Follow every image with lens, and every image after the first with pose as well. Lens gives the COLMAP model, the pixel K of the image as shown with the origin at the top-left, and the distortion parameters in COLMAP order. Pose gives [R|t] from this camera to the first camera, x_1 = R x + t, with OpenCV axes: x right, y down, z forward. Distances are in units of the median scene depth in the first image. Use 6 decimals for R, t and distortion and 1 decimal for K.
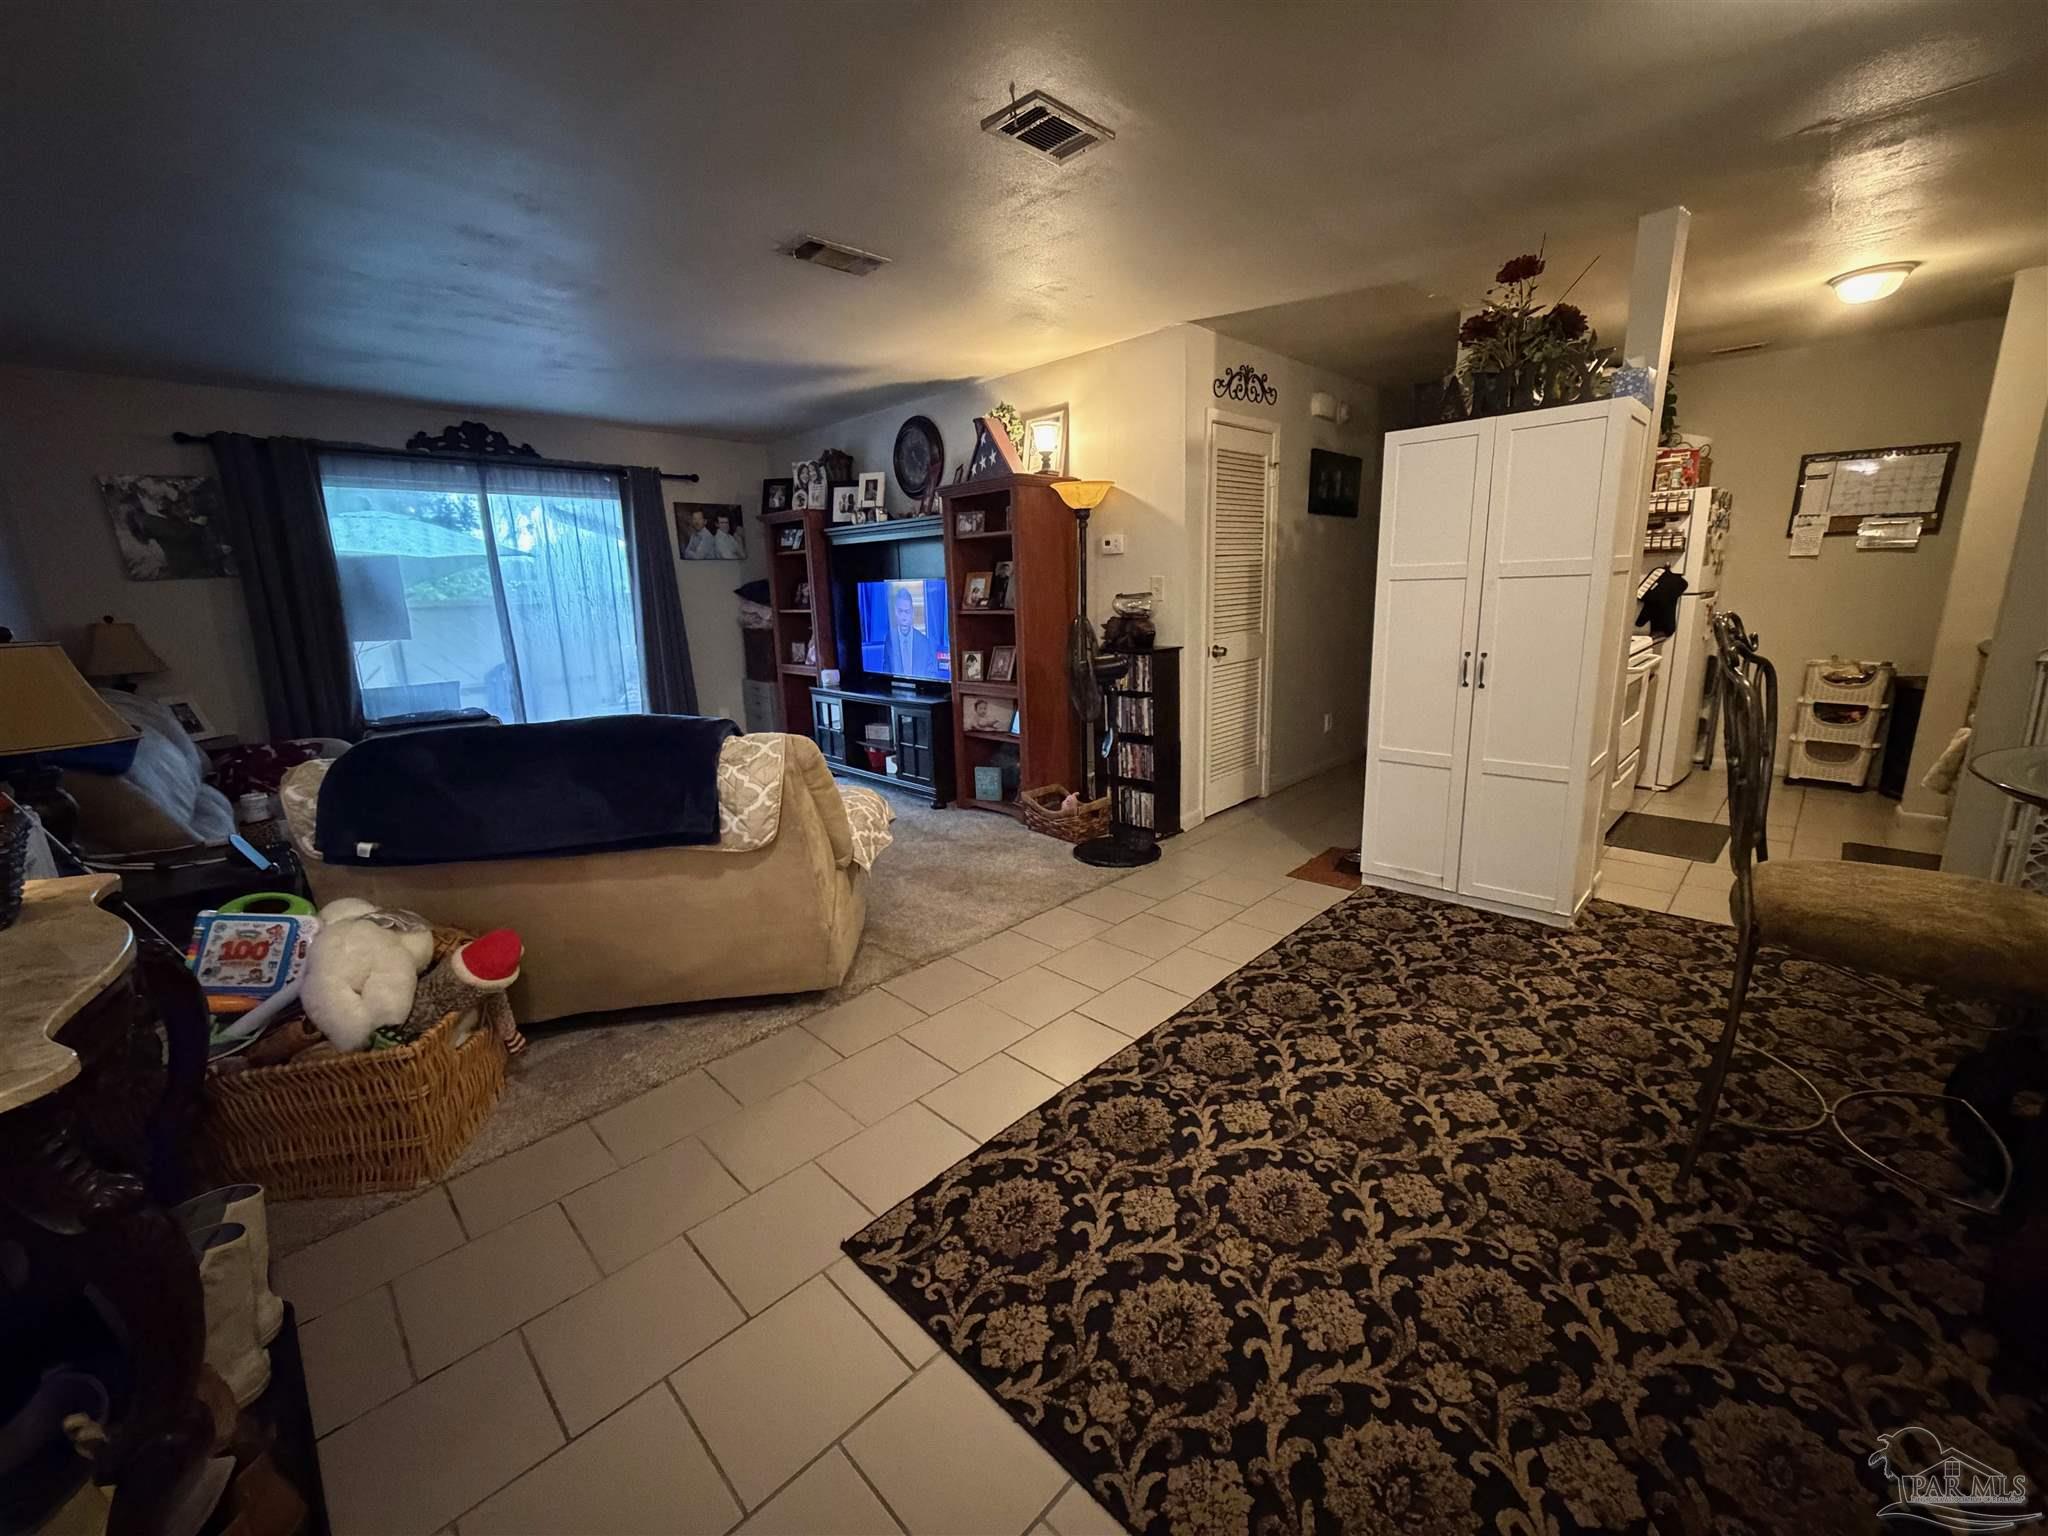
lens RADIAL K [[812.6, 0, 1029.9], [0, 812.6, 765.3], [0, 0, 1]] dist [0.002596, -0.000969]
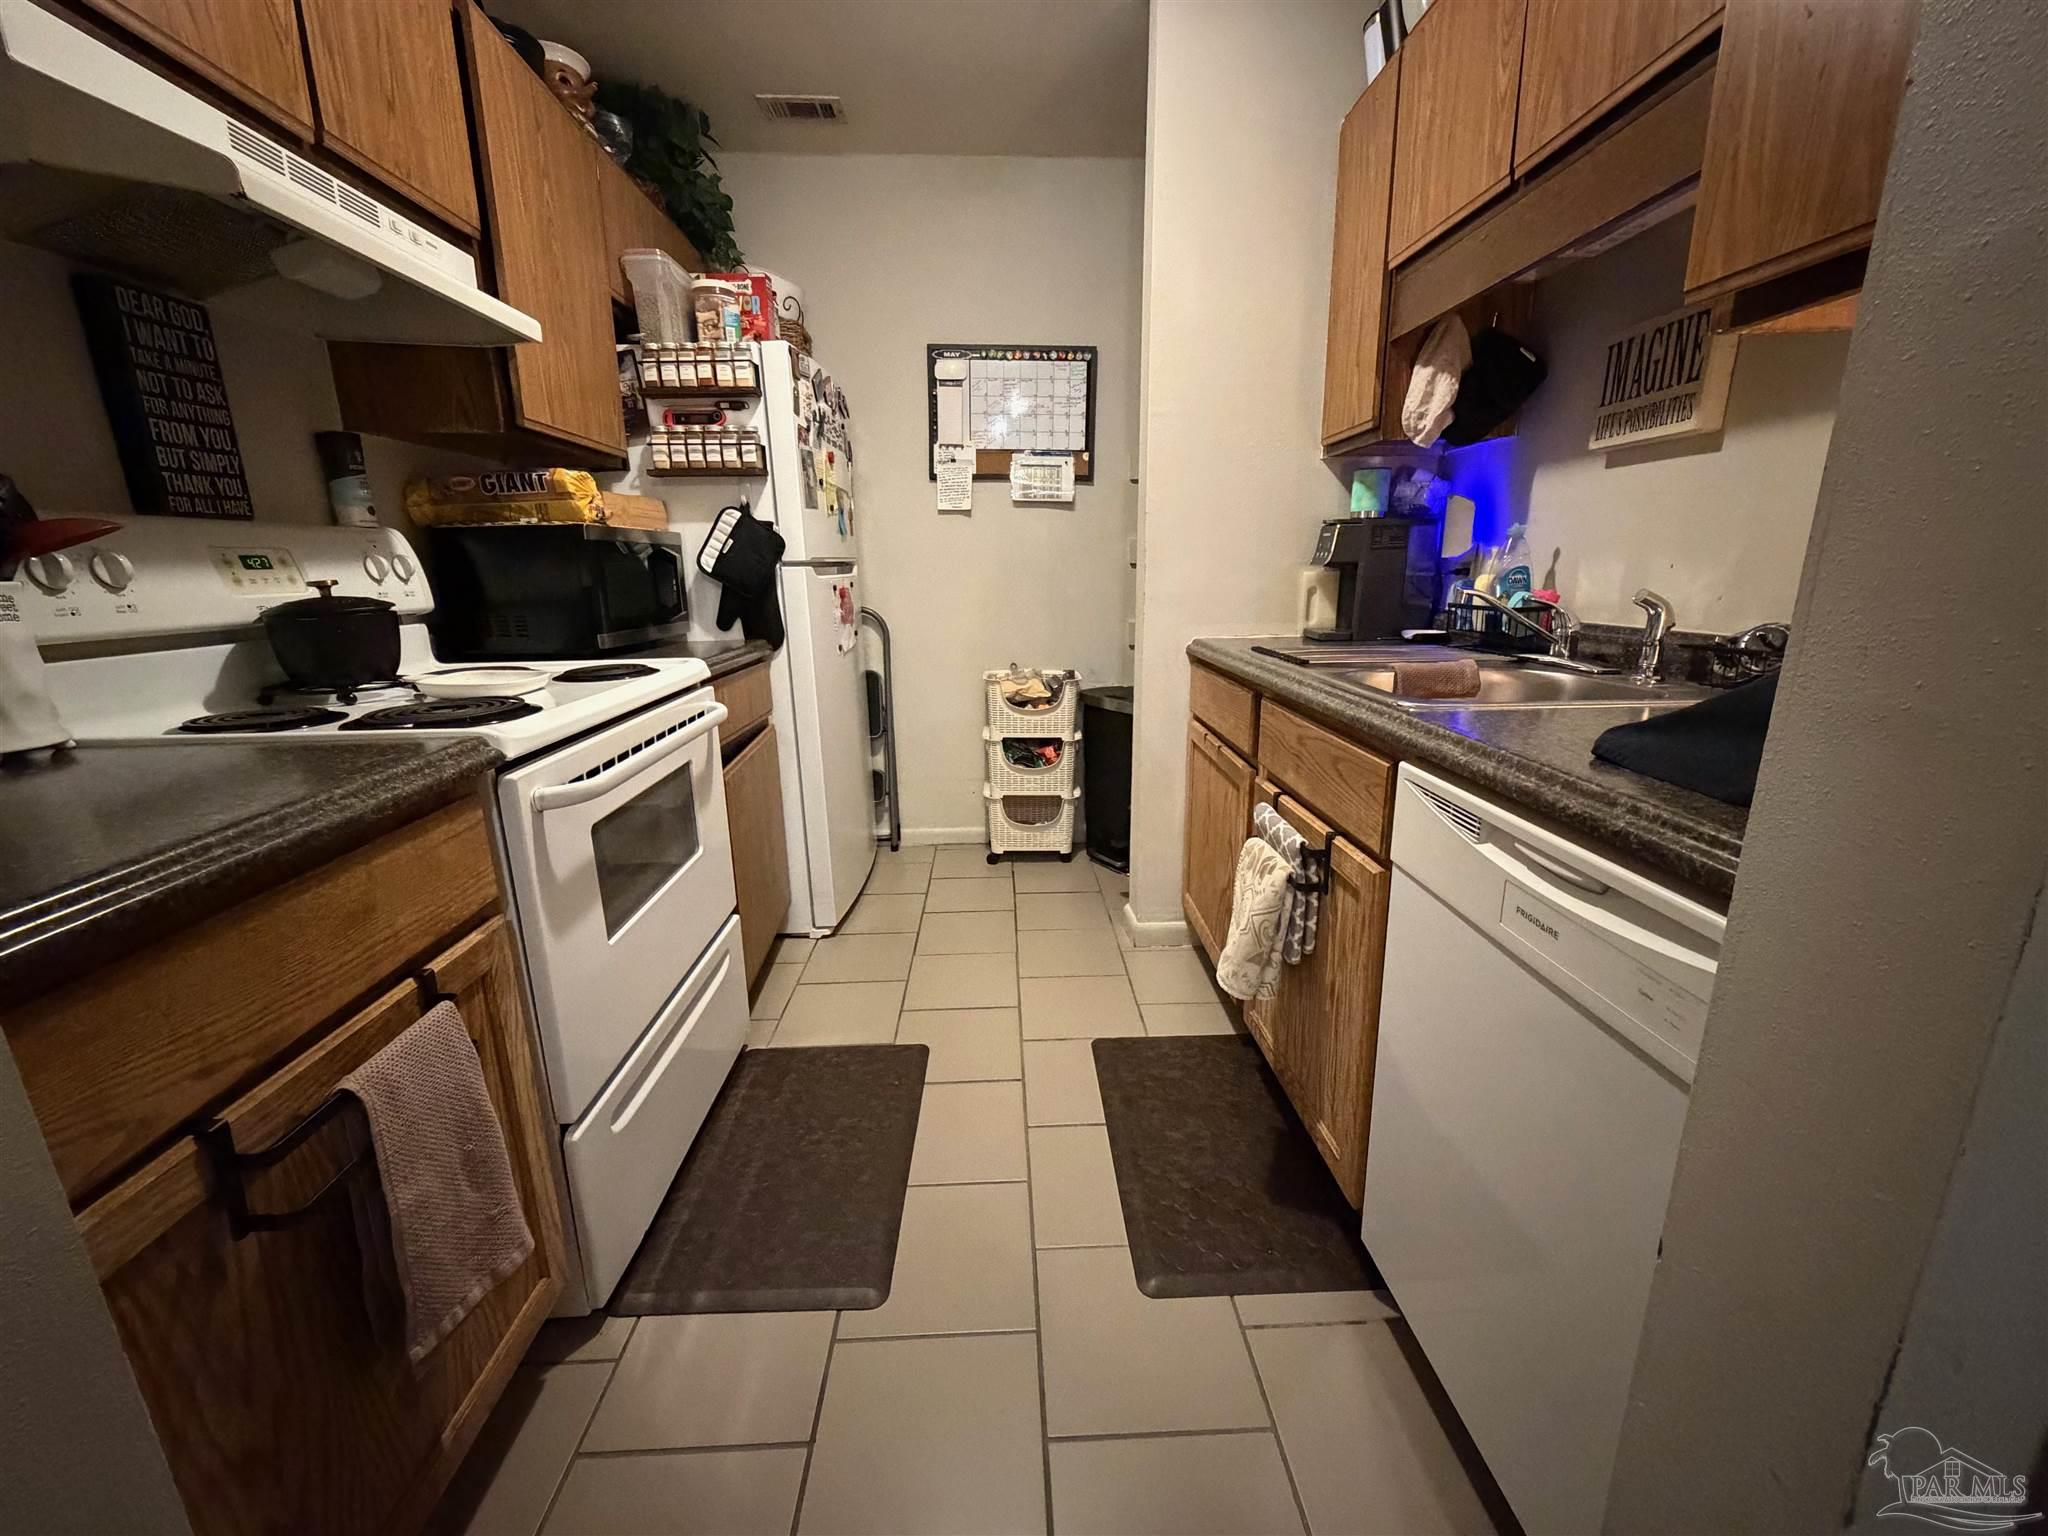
lens RADIAL K [[812.6, 0, 1029.9], [0, 812.6, 765.3], [0, 0, 1]] dist [0.002596, -0.000969]
pose [[0.683178, -0.157169, 0.713138, 0.532499], [0.150670, 0.985890, 0.072940, -0.102919], [-0.714539, 0.057617, 0.697219, 0.554018]]
